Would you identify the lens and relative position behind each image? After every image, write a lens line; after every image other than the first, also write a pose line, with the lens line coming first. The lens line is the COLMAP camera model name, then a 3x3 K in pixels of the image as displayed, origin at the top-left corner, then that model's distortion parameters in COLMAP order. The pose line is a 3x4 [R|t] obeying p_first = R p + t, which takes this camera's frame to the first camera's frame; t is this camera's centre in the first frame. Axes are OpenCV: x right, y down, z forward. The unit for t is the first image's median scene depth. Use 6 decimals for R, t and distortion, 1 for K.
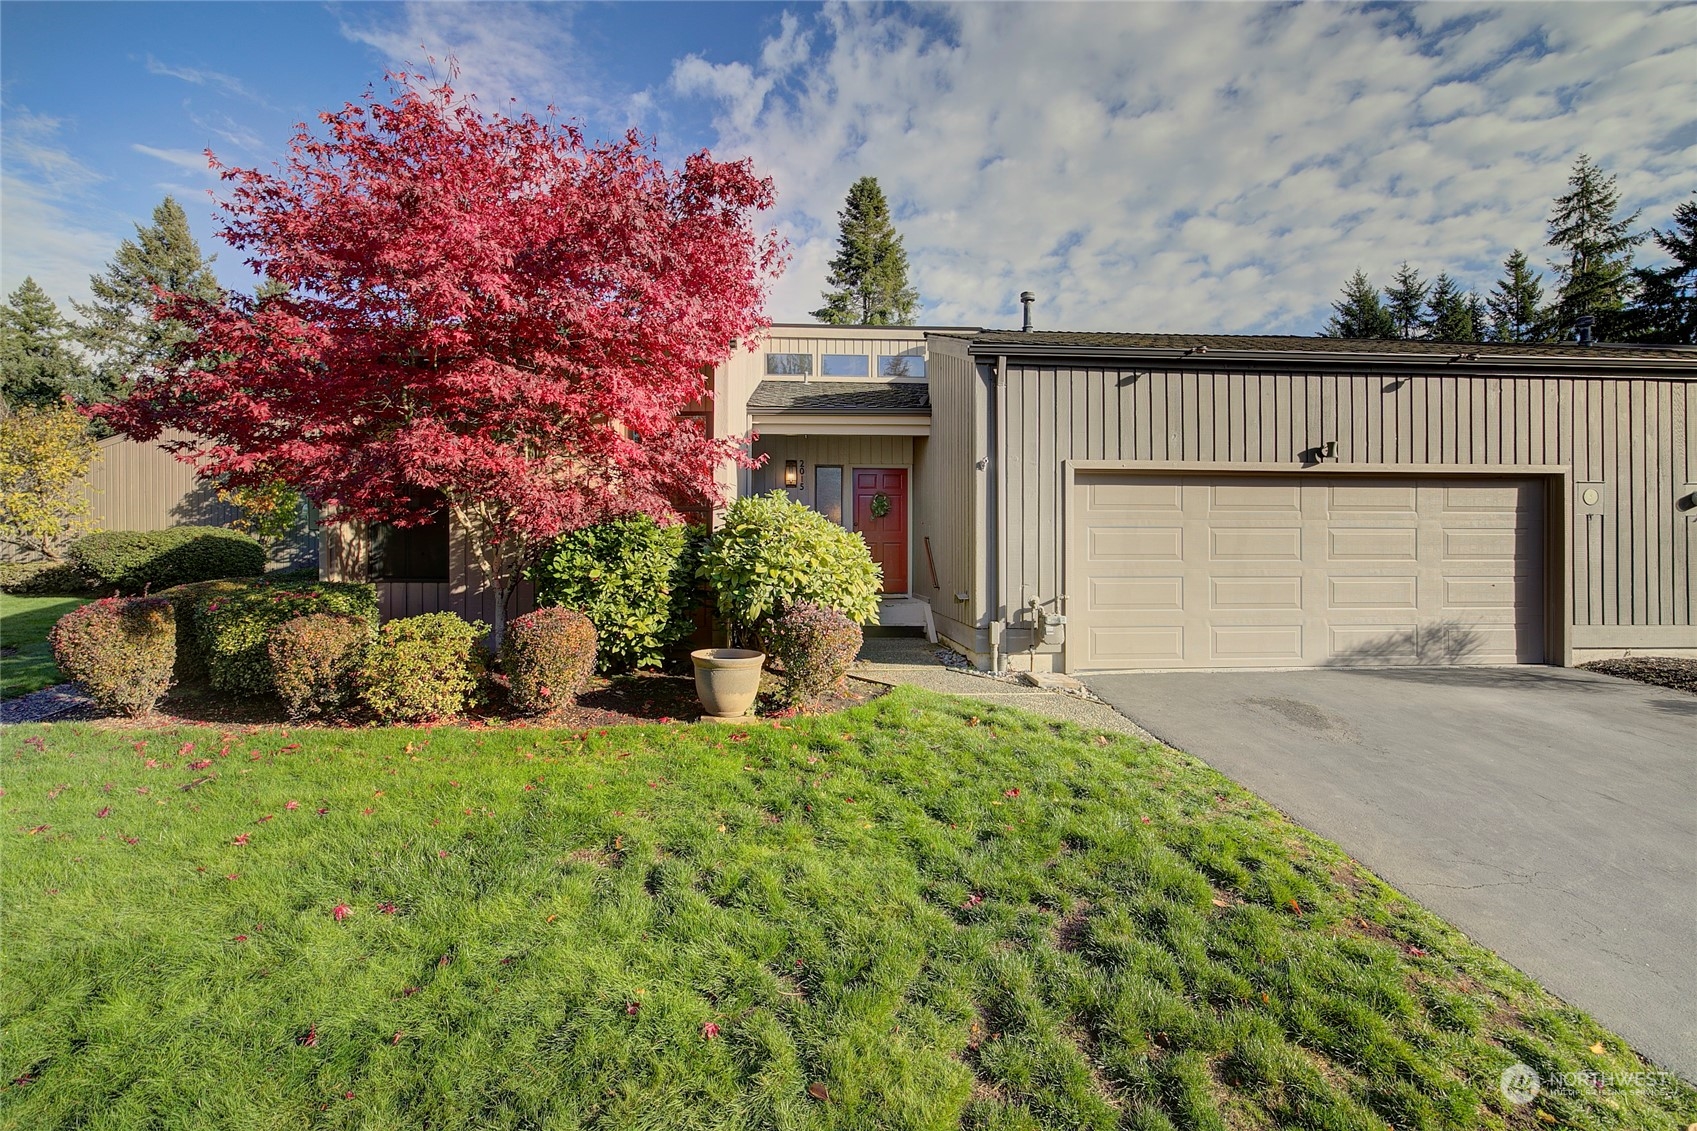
lens RADIAL K [[727.2, 0, 841.7], [0, 727.2, 567.0], [0, 0, 1]] dist [-0.011698, 0.000147]
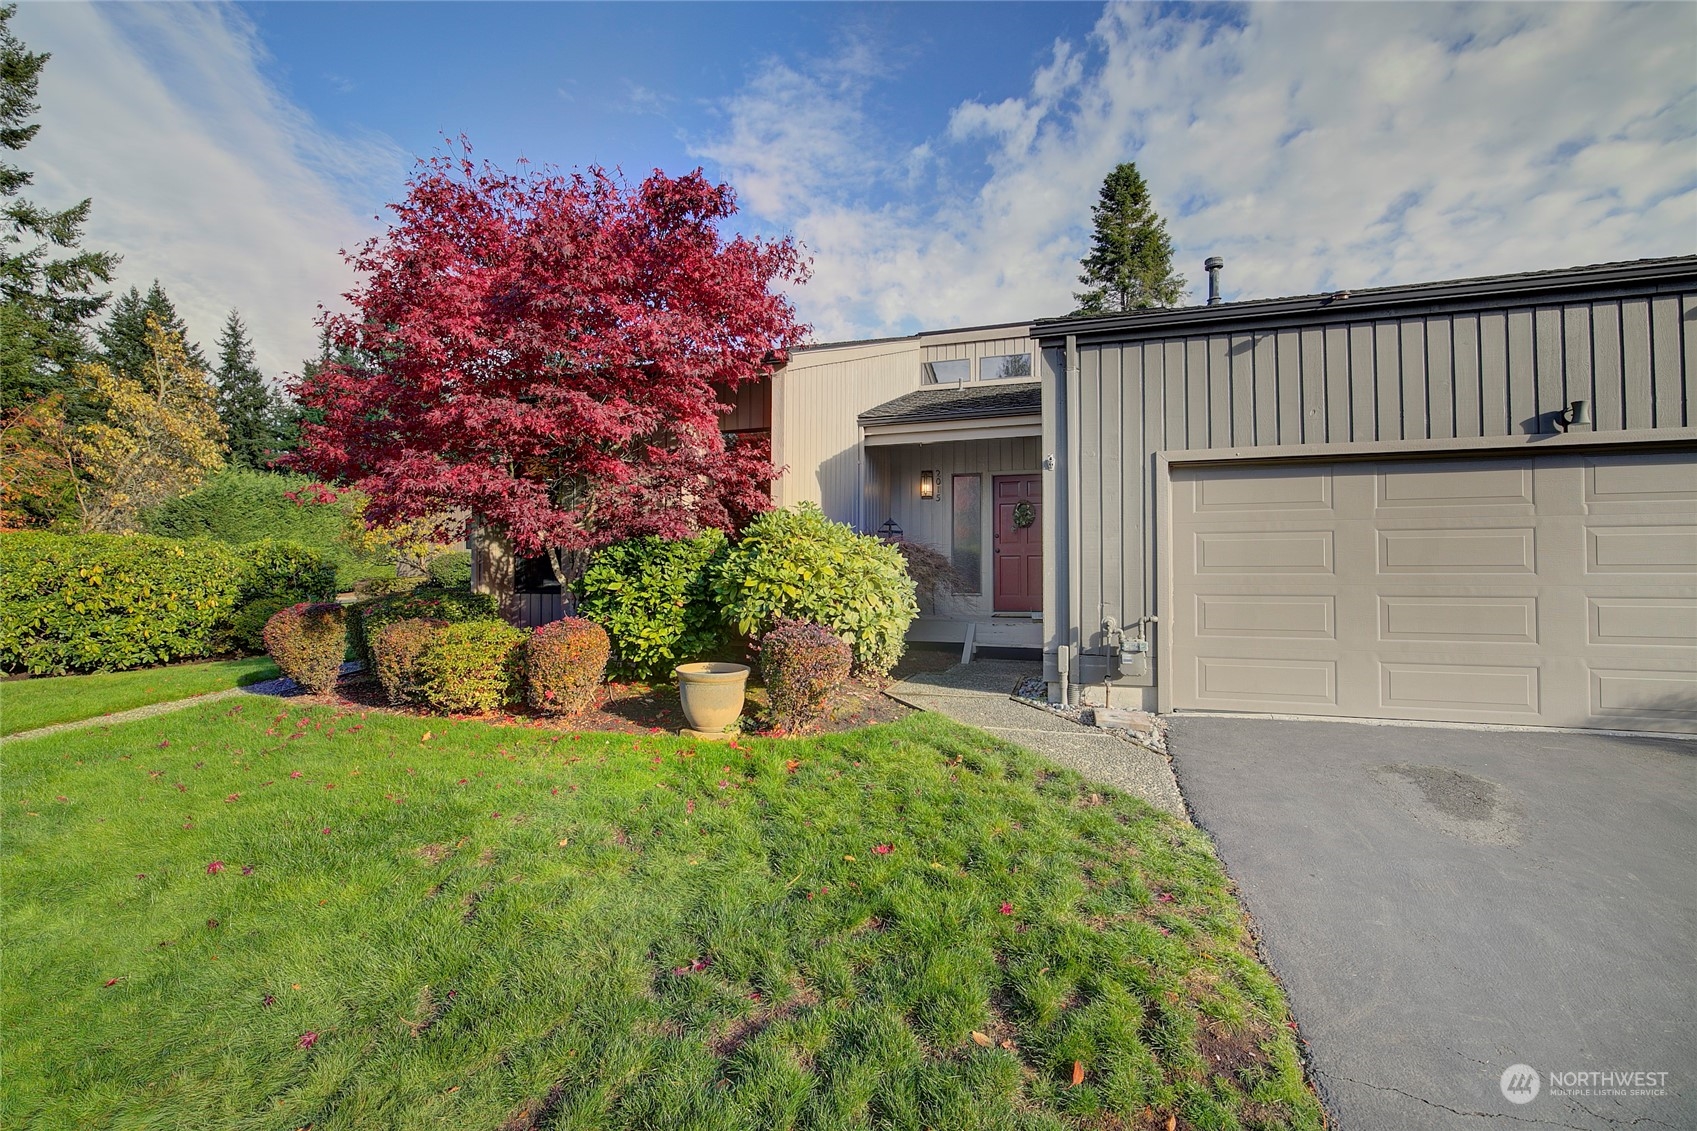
lens RADIAL K [[726.3, 0, 848.5], [0, 726.3, 565.5], [0, 0, 1]] dist [-0.010197, -0.000176]
pose [[0.928134, -0.005122, -0.372212, 0.294594], [-0.003831, 0.999721, -0.023310, 0.001763], [0.372228, 0.023061, 0.927855, 0.114447]]
